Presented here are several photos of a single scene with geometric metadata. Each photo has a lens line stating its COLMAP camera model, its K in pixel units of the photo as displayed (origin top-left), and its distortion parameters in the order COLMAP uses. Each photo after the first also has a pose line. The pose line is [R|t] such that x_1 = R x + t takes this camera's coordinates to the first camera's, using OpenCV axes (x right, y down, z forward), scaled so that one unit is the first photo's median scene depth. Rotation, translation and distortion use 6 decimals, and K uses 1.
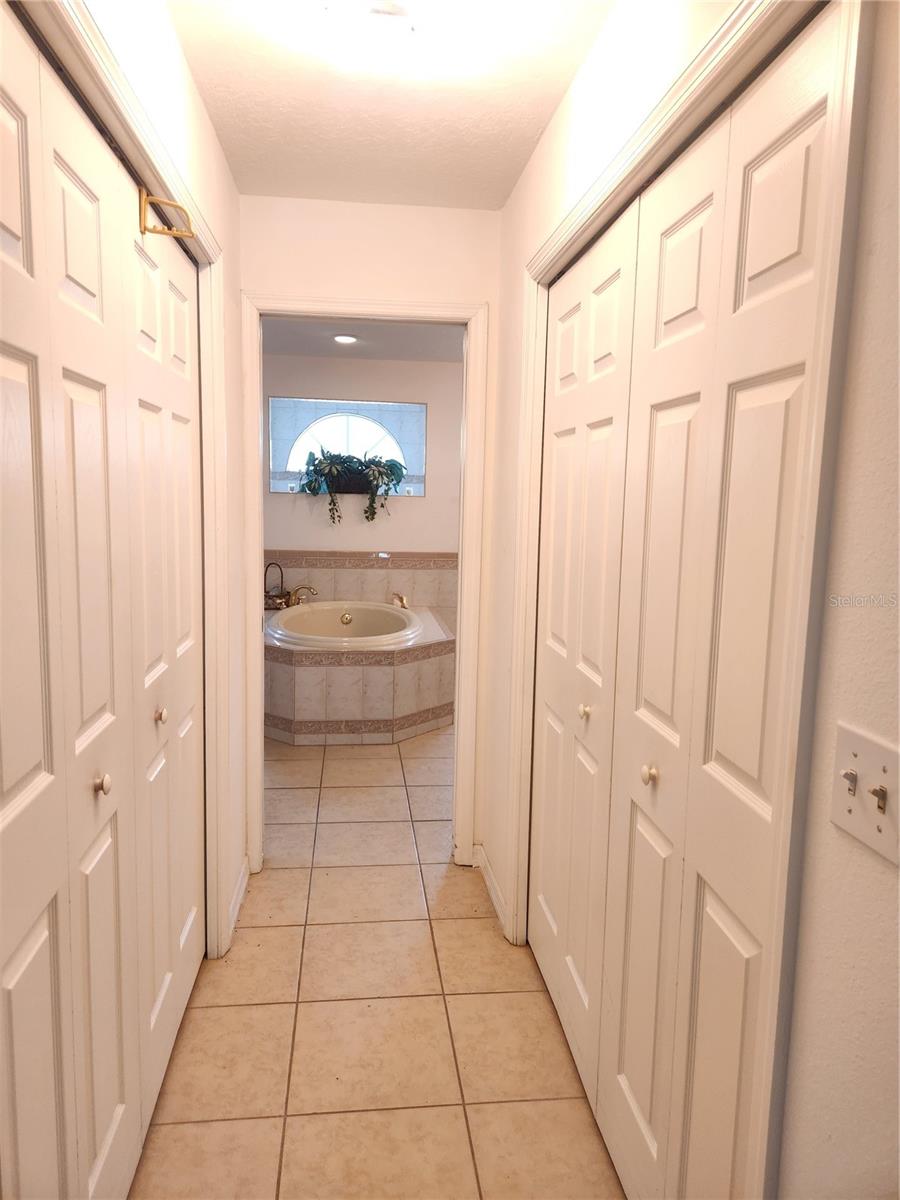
lens RADIAL K [[833.0, 0, 442.8], [0, 833.0, 604.8], [0, 0, 1]] dist [0.052360, -0.000608]
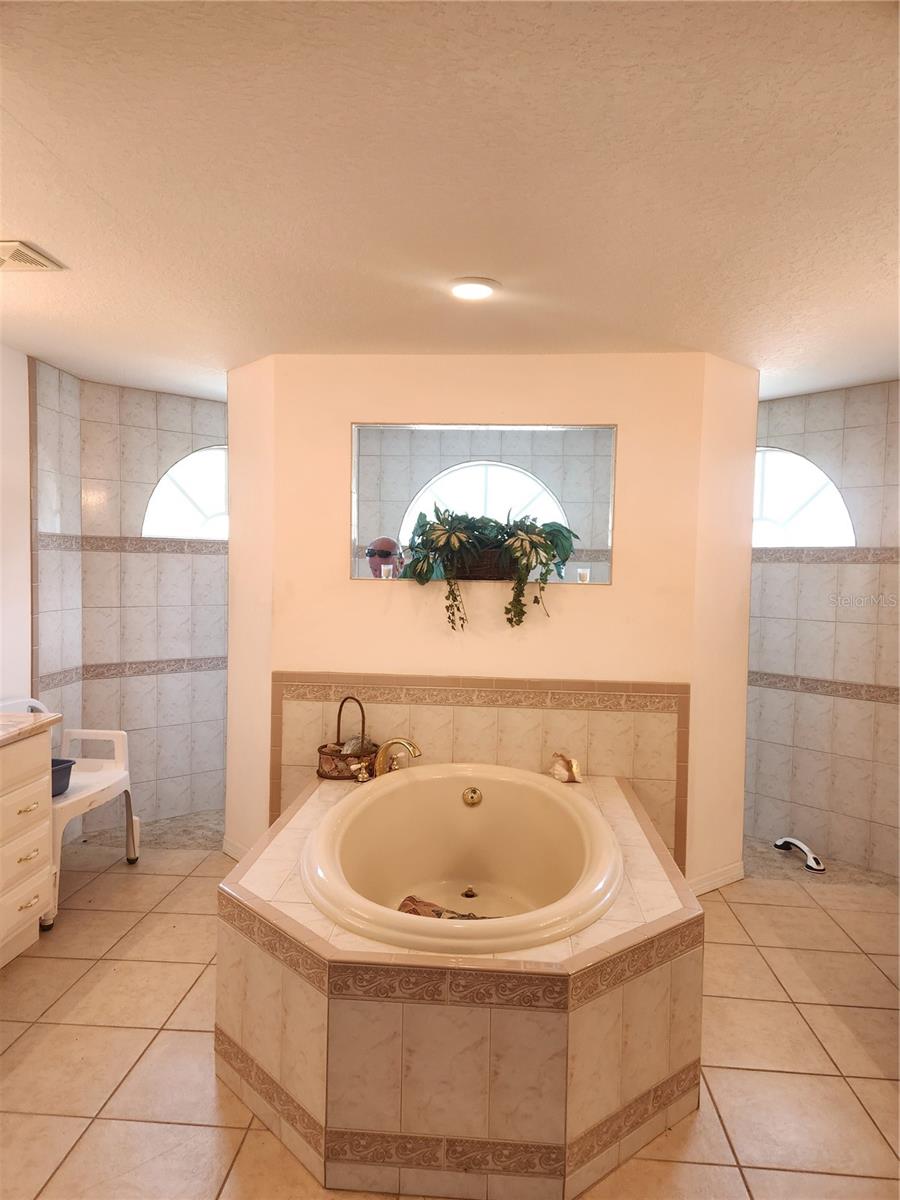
lens RADIAL K [[833.0, 0, 442.8], [0, 833.0, 604.8], [0, 0, 1]] dist [0.052360, -0.000608]
pose [[0.984232, 0.003017, -0.176854, -0.034144], [-0.018921, 0.995913, -0.088308, -0.063687], [0.175865, 0.090262, 0.980267, 0.421942]]
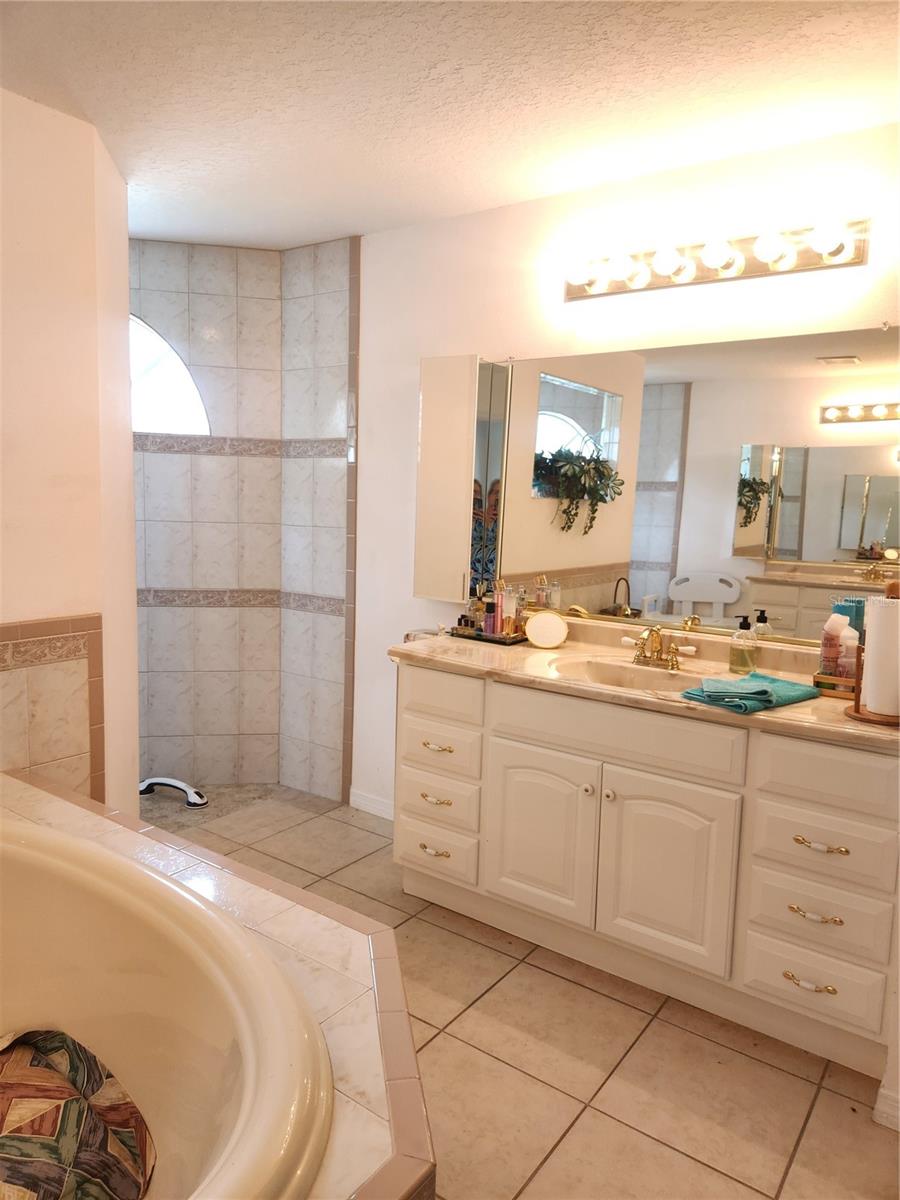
lens RADIAL K [[818.2, 0, 452.7], [0, 818.2, 592.4], [0, 0, 1]] dist [0.085931, -0.038550]
pose [[0.667726, -0.091442, 0.738769, -0.147726], [0.082746, 0.995394, 0.048418, -0.078959], [-0.739794, 0.028800, 0.672217, 0.611250]]
